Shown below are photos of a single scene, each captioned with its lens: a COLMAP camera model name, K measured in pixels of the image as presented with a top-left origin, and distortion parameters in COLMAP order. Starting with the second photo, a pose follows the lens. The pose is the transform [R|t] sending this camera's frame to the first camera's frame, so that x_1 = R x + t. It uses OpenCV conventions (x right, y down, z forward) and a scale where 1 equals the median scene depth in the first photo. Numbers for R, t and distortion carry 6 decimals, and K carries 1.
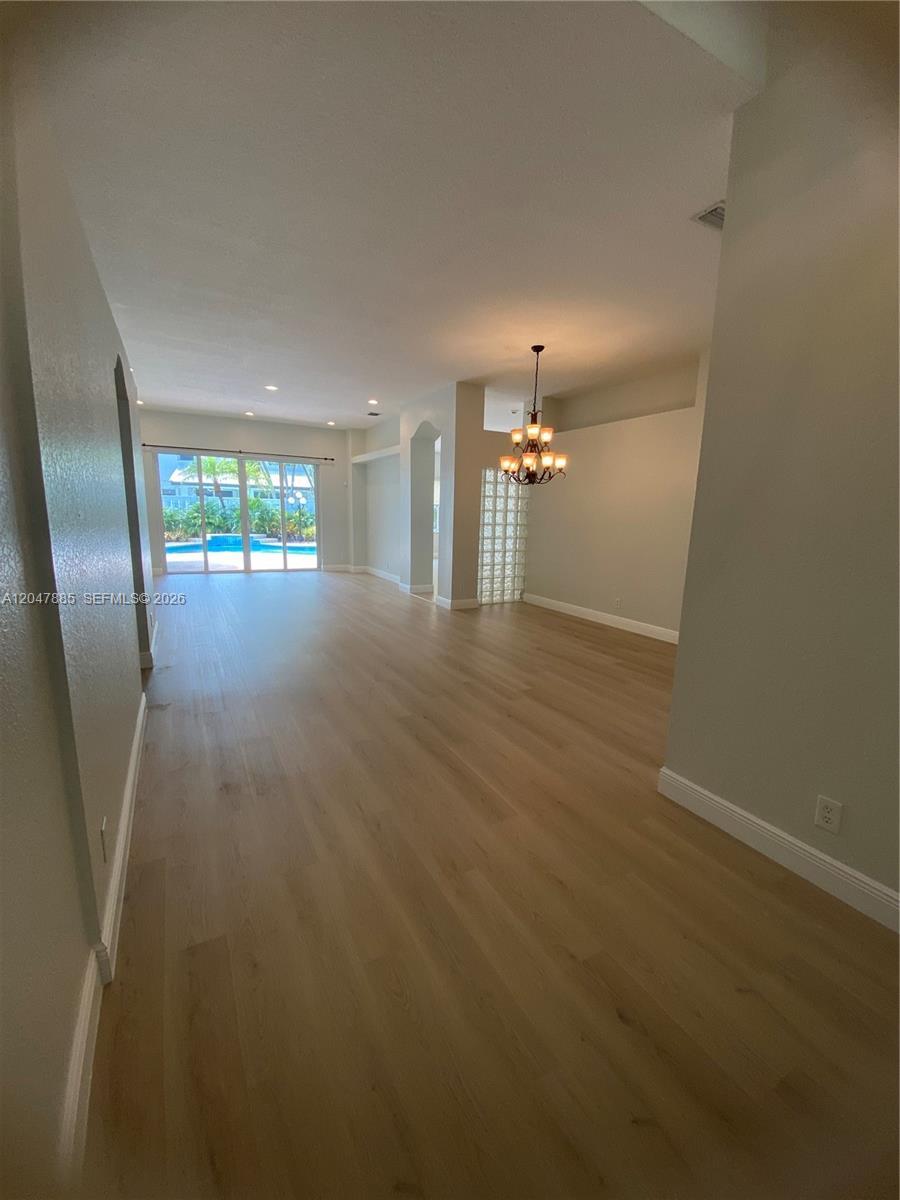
lens RADIAL K [[491.9, 0, 452.0], [0, 491.9, 605.3], [0, 0, 1]] dist [0.033885, -0.032220]
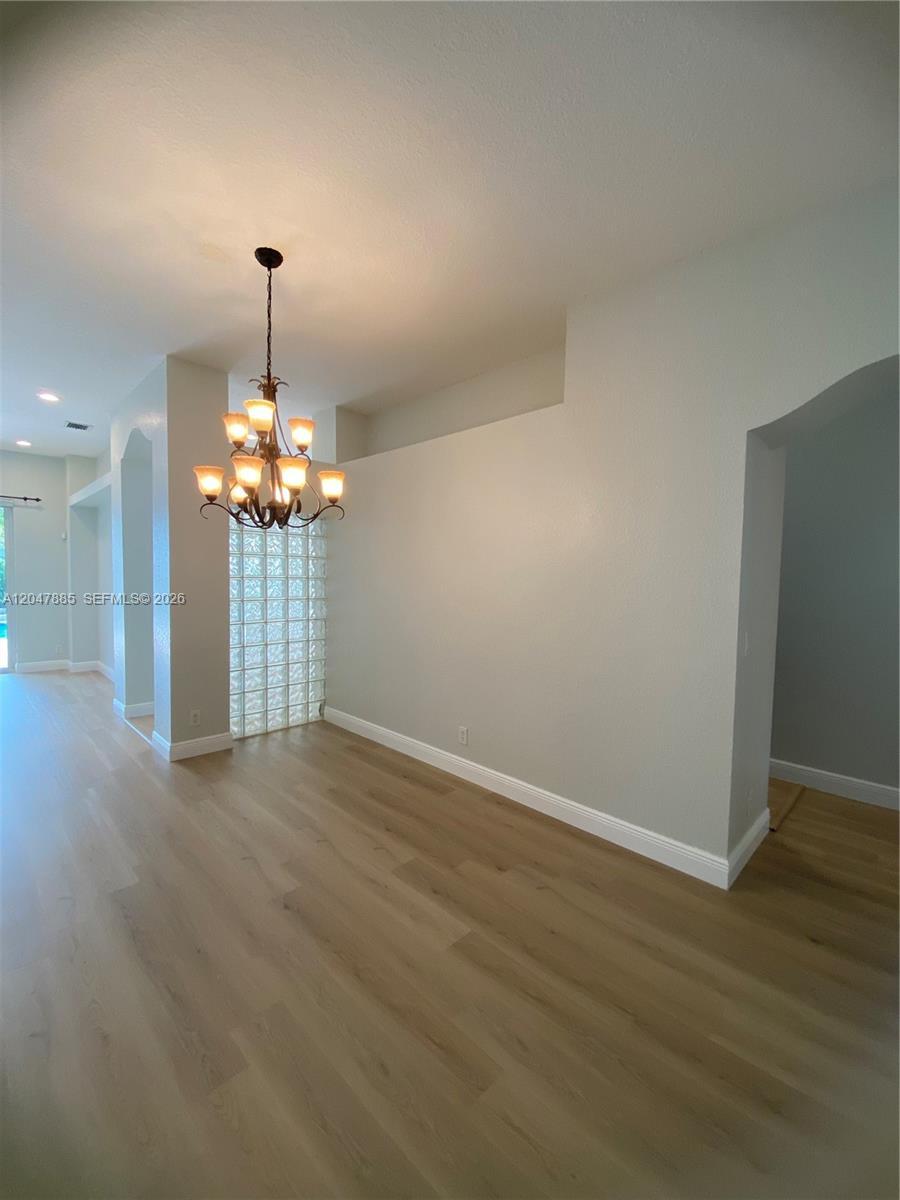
lens RADIAL K [[494.6, 0, 450.0], [0, 494.6, 600.0], [0, 0, 1]] dist [-0.003469, -0.000549]
pose [[0.963255, -0.022001, 0.267687, 0.136482], [0.056799, 0.990786, -0.122955, -0.074163], [-0.262516, 0.133641, 0.955628, 0.348700]]
